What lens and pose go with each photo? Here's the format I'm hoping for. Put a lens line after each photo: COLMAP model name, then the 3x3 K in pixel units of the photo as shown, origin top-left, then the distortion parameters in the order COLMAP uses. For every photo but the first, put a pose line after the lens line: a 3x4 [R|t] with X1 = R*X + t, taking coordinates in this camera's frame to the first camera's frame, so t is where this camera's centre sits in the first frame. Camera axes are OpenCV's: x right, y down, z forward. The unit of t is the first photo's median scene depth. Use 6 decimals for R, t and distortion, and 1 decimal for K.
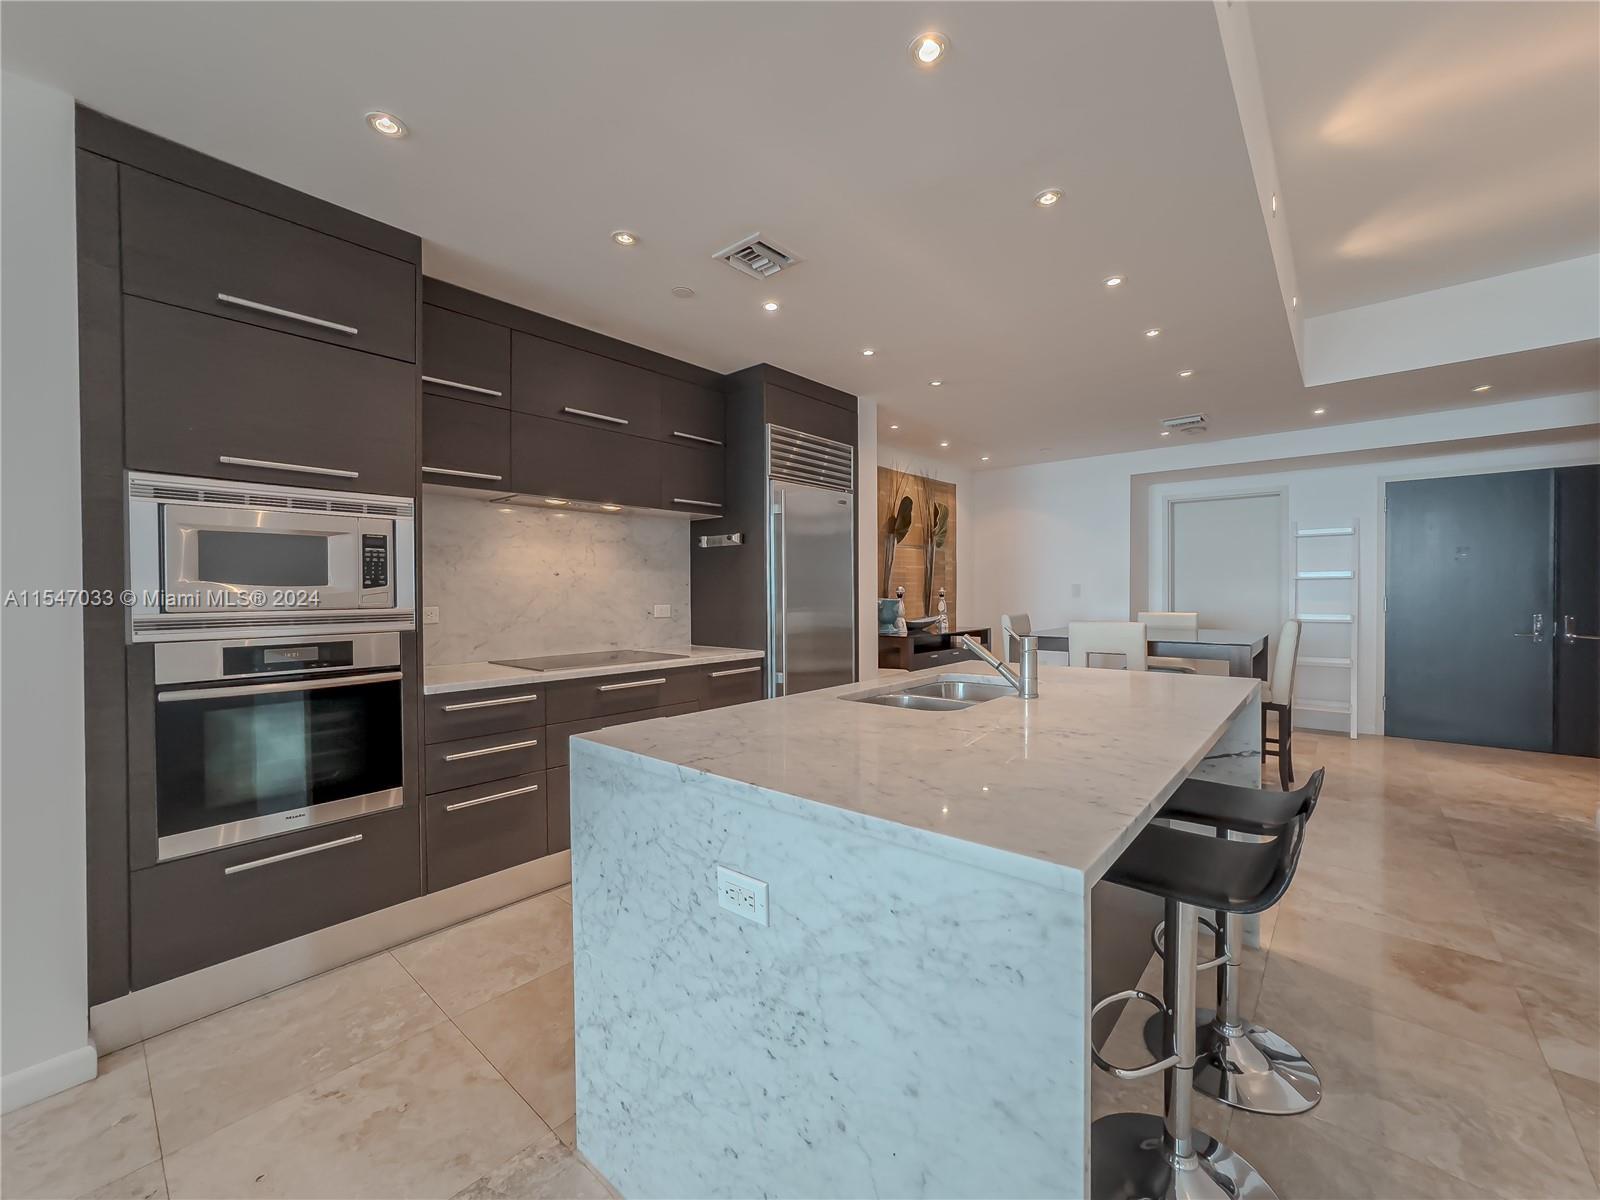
lens RADIAL K [[645.8, 0, 798.5], [0, 645.8, 599.4], [0, 0, 1]] dist [-0.035796, 0.014330]
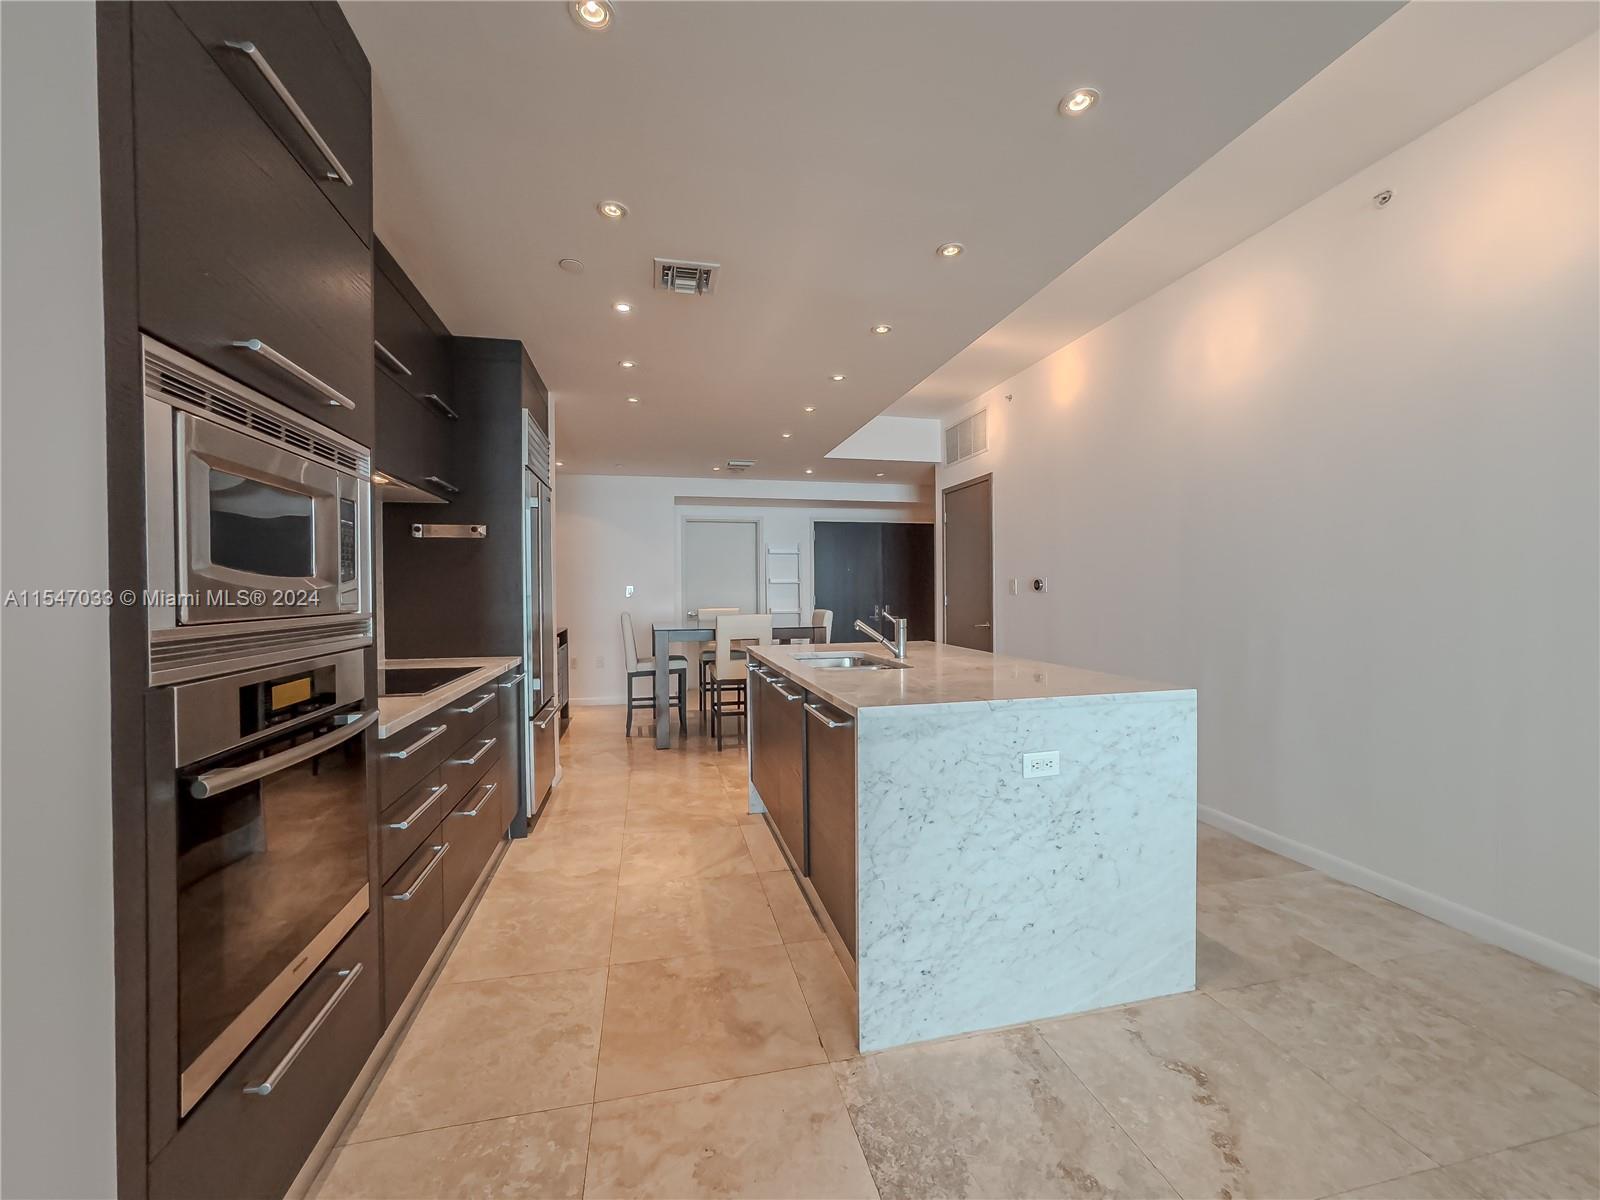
lens RADIAL K [[645.8, 0, 793.6], [0, 645.8, 601.6], [0, 0, 1]] dist [-0.035796, 0.014330]
pose [[0.595674, -0.011584, 0.803143, -0.602570], [0.013422, 0.999900, 0.004467, 0.003407], [-0.803114, 0.008119, 0.595770, 0.165218]]
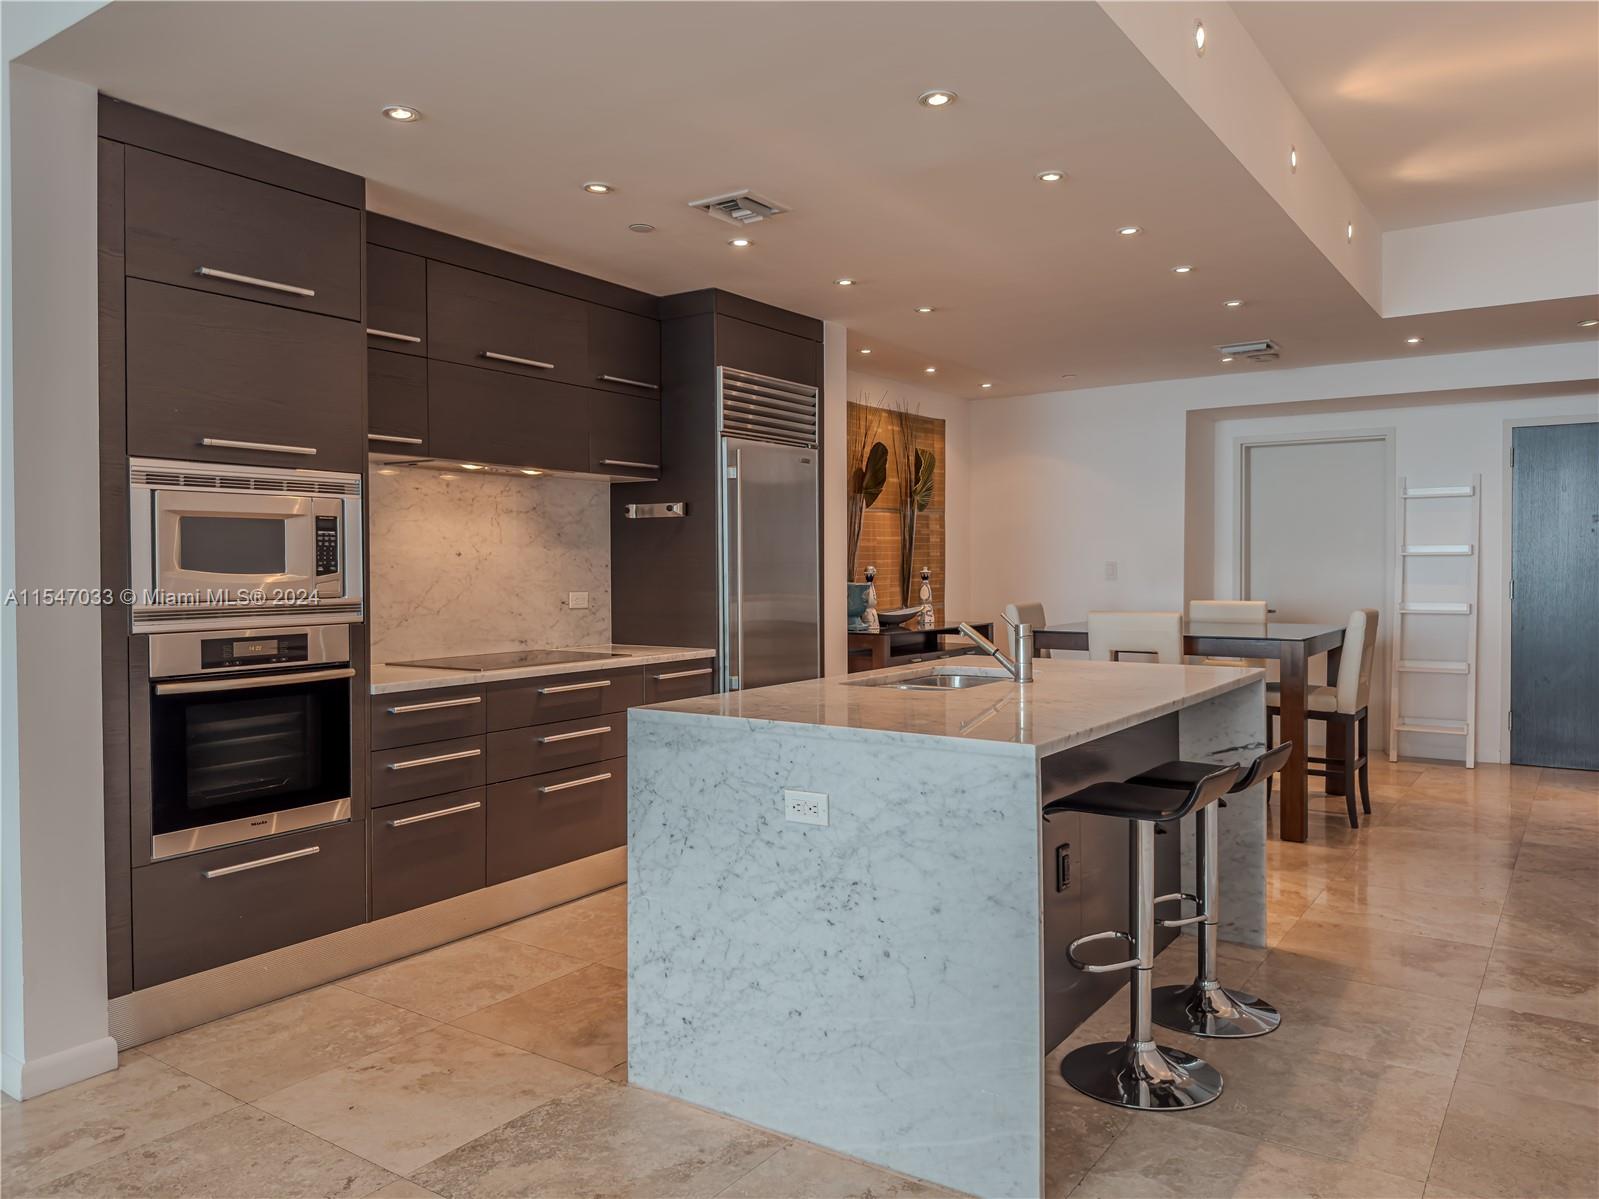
lens RADIAL K [[1133.3, 0, 781.5], [0, 1133.3, 581.5], [0, 0, 1]] dist [0.083328, -0.101644]
pose [[0.994748, -0.001113, 0.102348, -0.125621], [0.001012, 0.999999, 0.001039, -0.006527], [-0.102349, -0.000930, 0.994748, -0.451168]]
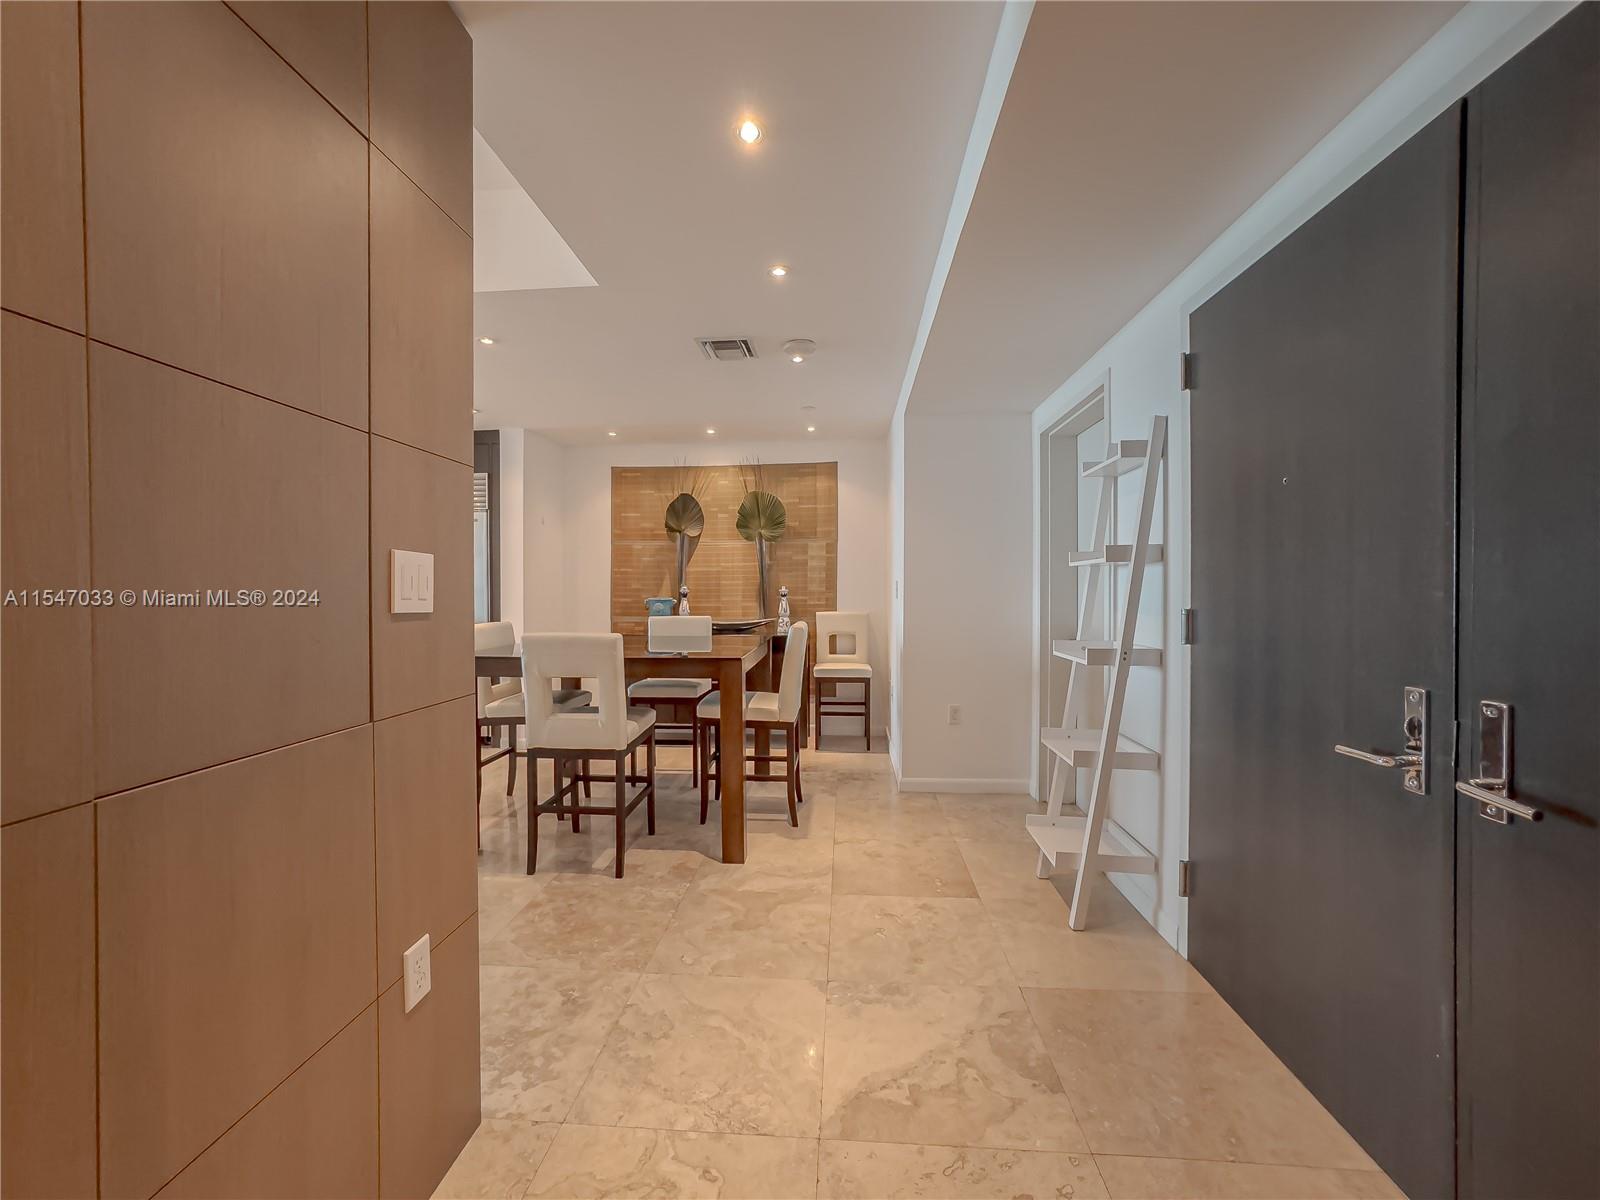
lens RADIAL K [[645.8, 0, 800.2], [0, 645.8, 598.1], [0, 0, 1]] dist [-0.035796, 0.014330]
pose [[0.600640, 0.012971, -0.799414, 1.804030], [-0.010879, 0.999908, 0.008050, -0.018248], [0.799446, 0.003862, 0.600726, 0.940358]]
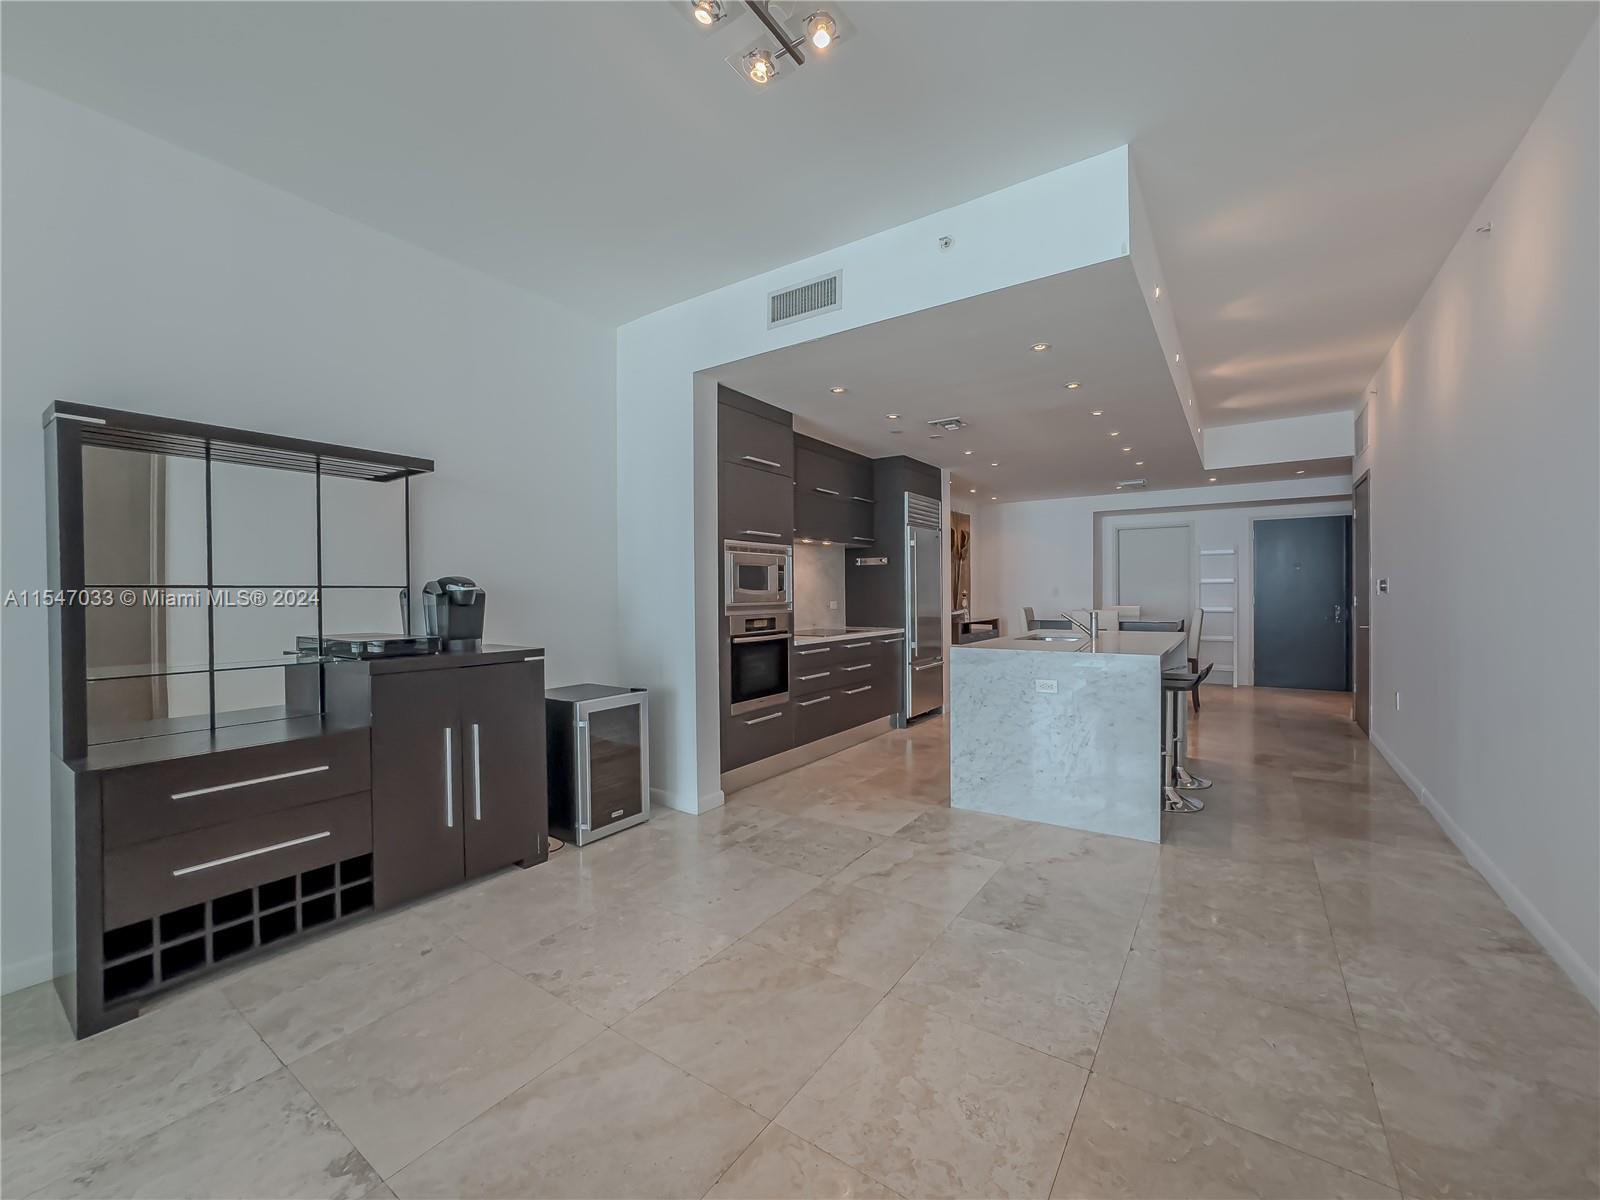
lens RADIAL K [[645.8, 0, 800.8], [0, 645.8, 597.9], [0, 0, 1]] dist [-0.035796, 0.014330]
pose [[0.994107, -0.003538, 0.108345, -0.543470], [0.004062, 0.999981, -0.004616, 0.008207], [-0.108326, 0.005029, 0.994103, -0.679344]]
